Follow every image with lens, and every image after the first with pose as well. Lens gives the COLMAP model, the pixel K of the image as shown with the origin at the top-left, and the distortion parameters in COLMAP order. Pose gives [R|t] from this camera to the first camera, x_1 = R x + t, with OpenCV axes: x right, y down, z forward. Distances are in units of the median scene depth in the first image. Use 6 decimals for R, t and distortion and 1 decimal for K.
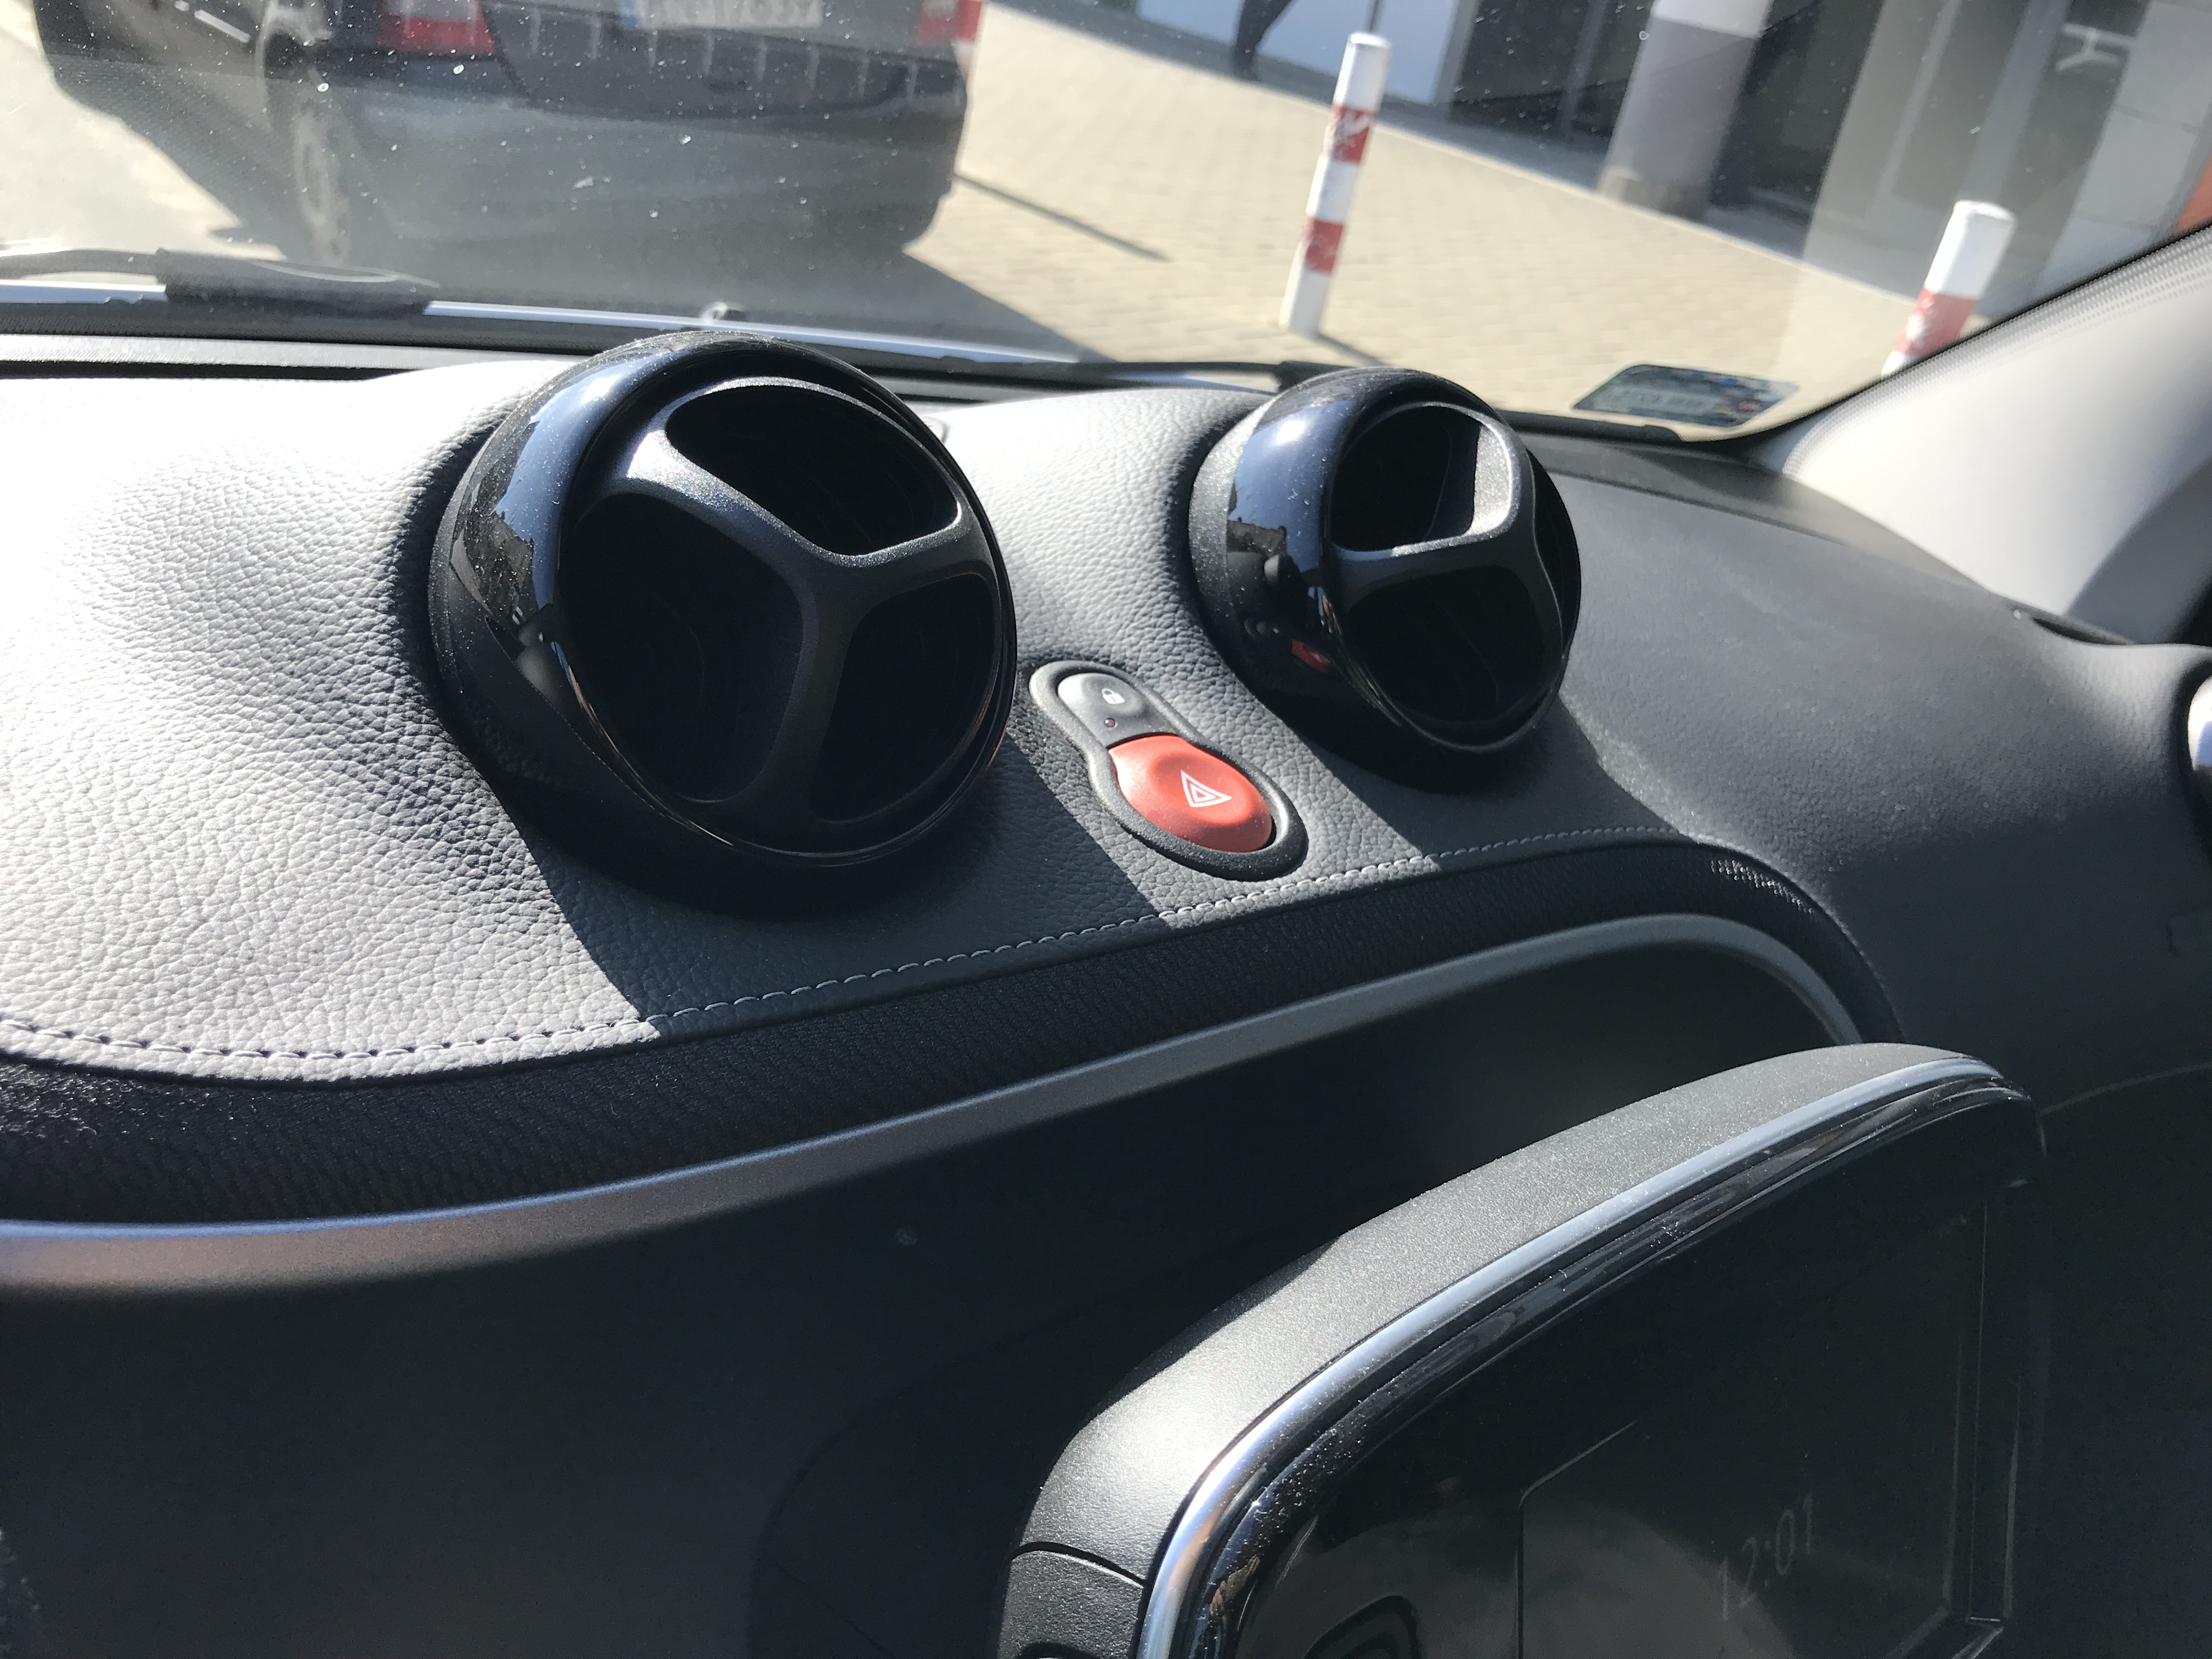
lens RADIAL K [[1806.6, 0, 1106.0], [0, 1806.6, 829.5], [0, 0, 1]] dist [-0.067334, 0.022293]
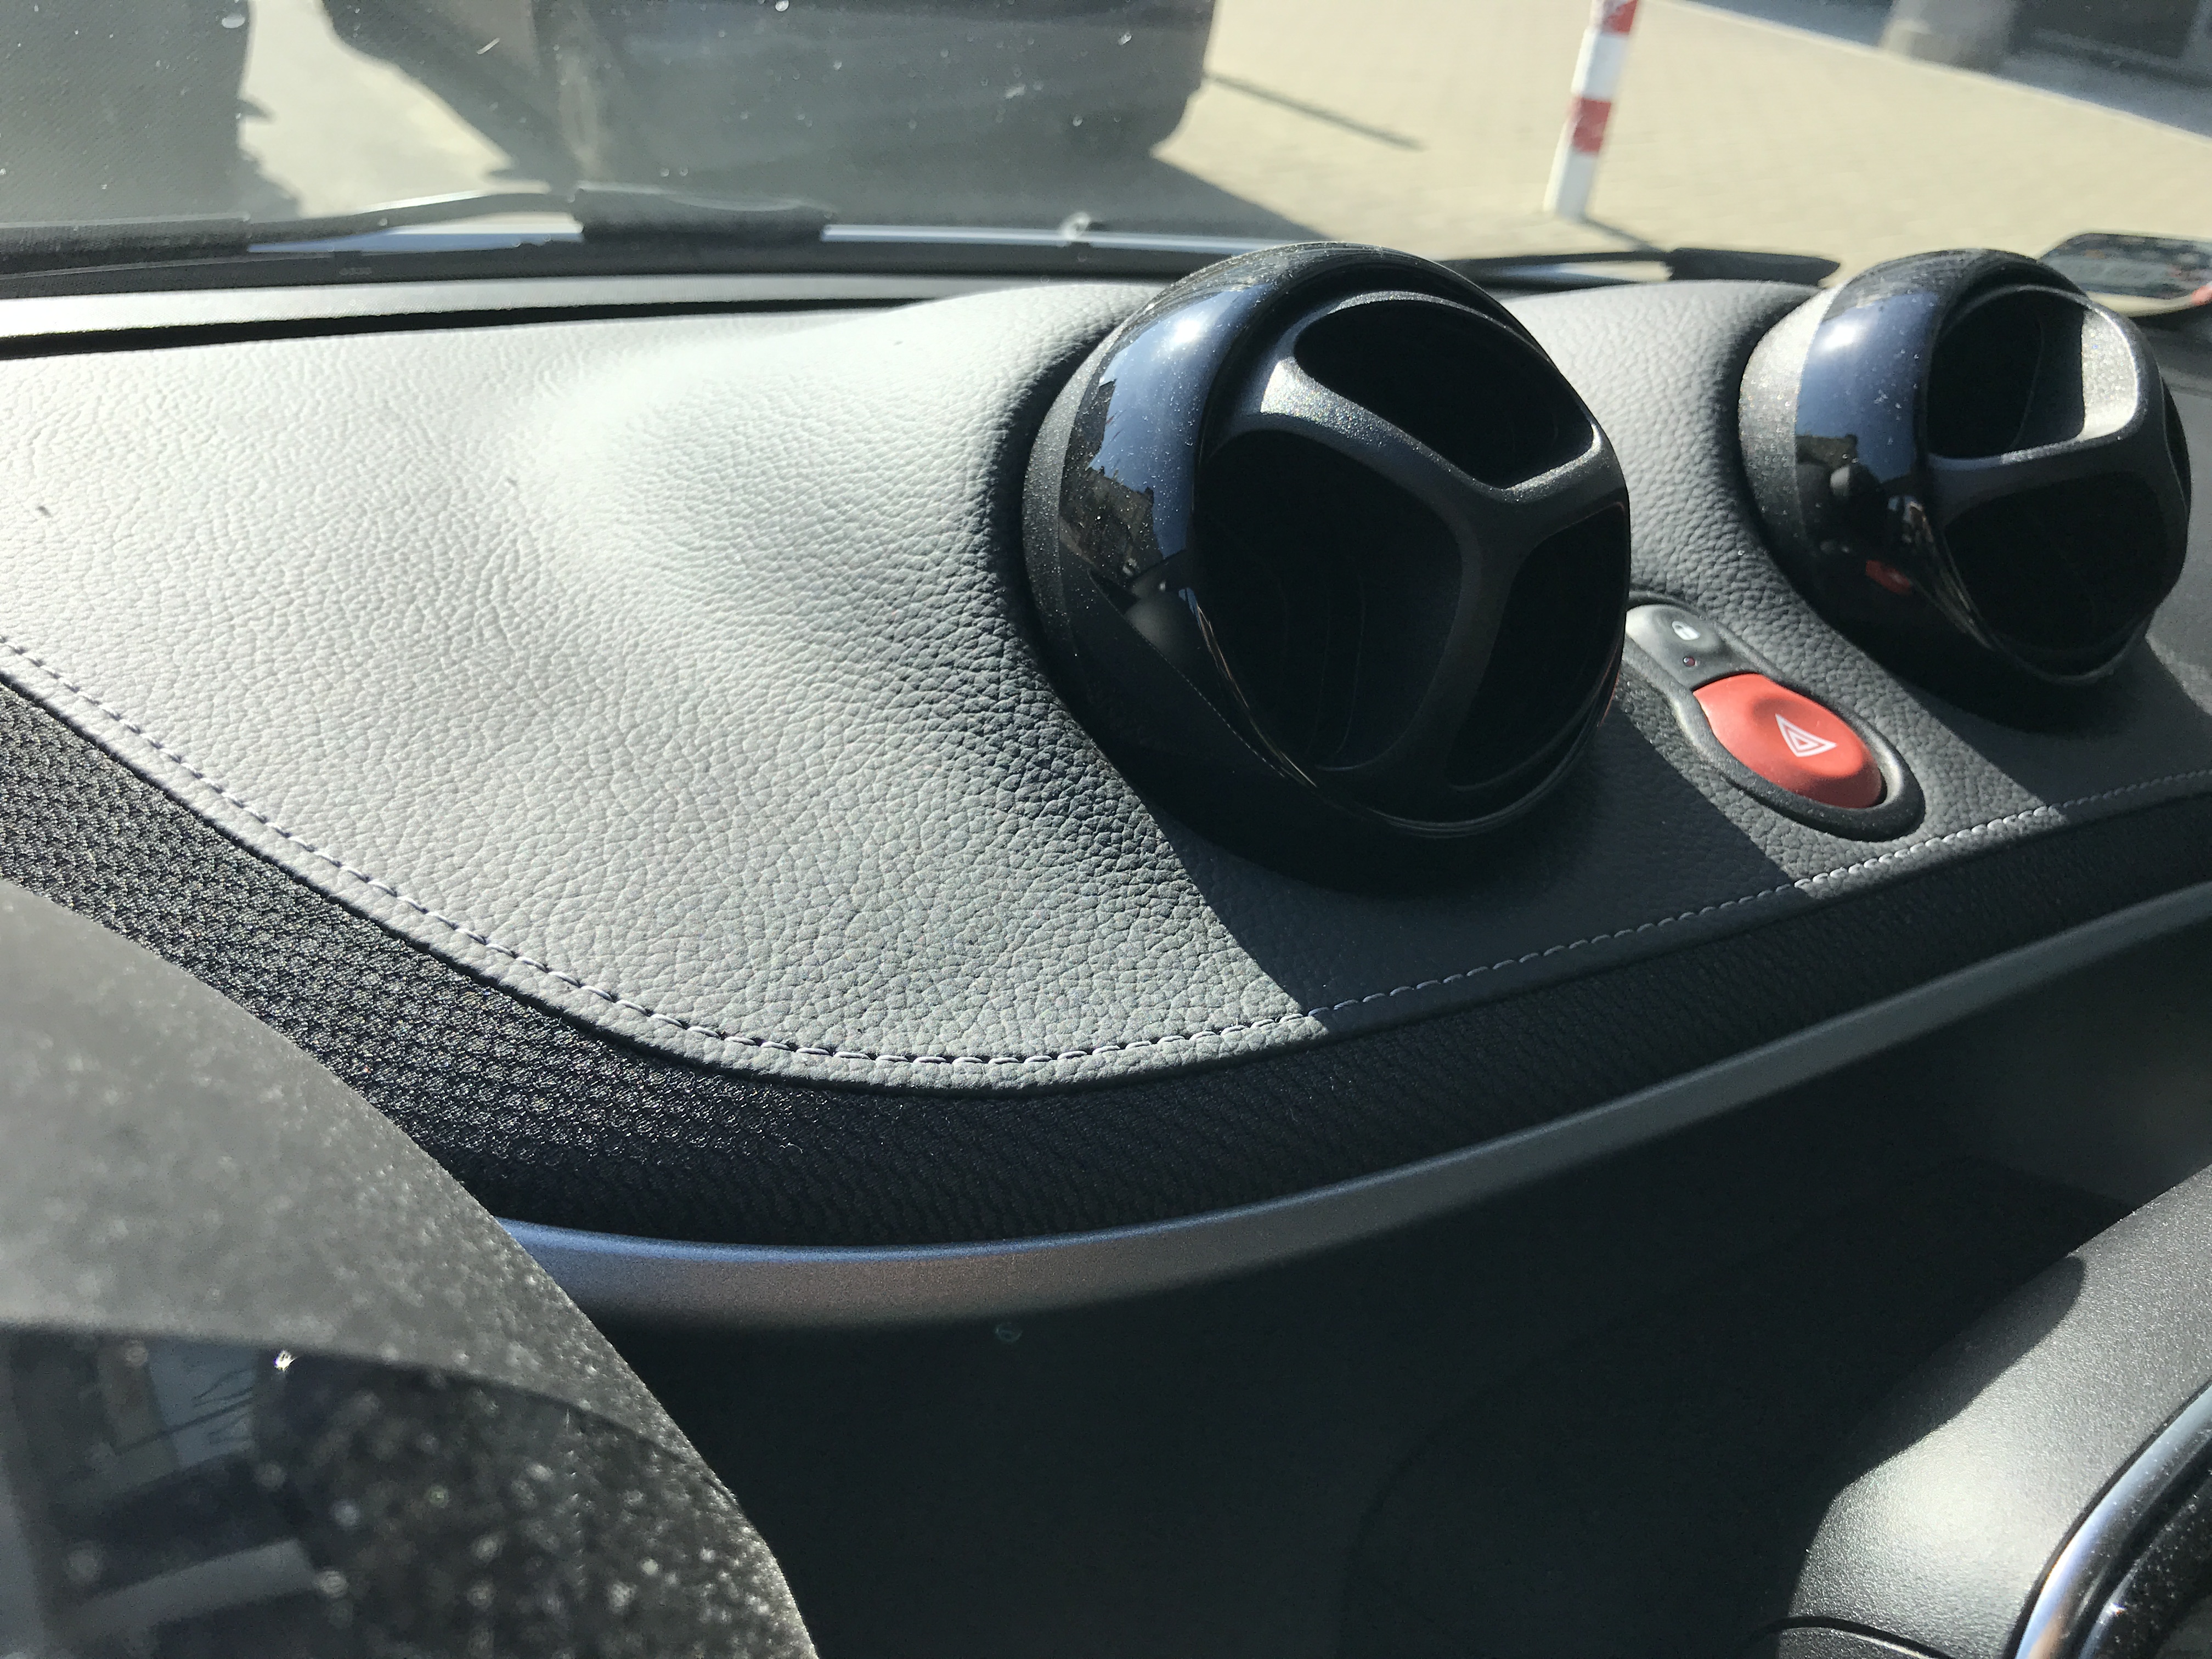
lens RADIAL K [[1784.4, 0, 1106.7], [0, 1784.4, 886.5], [0, 0, 1]] dist [0.071634, -0.220648]
pose [[0.986528, 0.000028, -0.163592, -0.195528], [0.012810, 0.996916, 0.077417, -0.029002], [0.163090, -0.078470, 0.983486, 0.082540]]
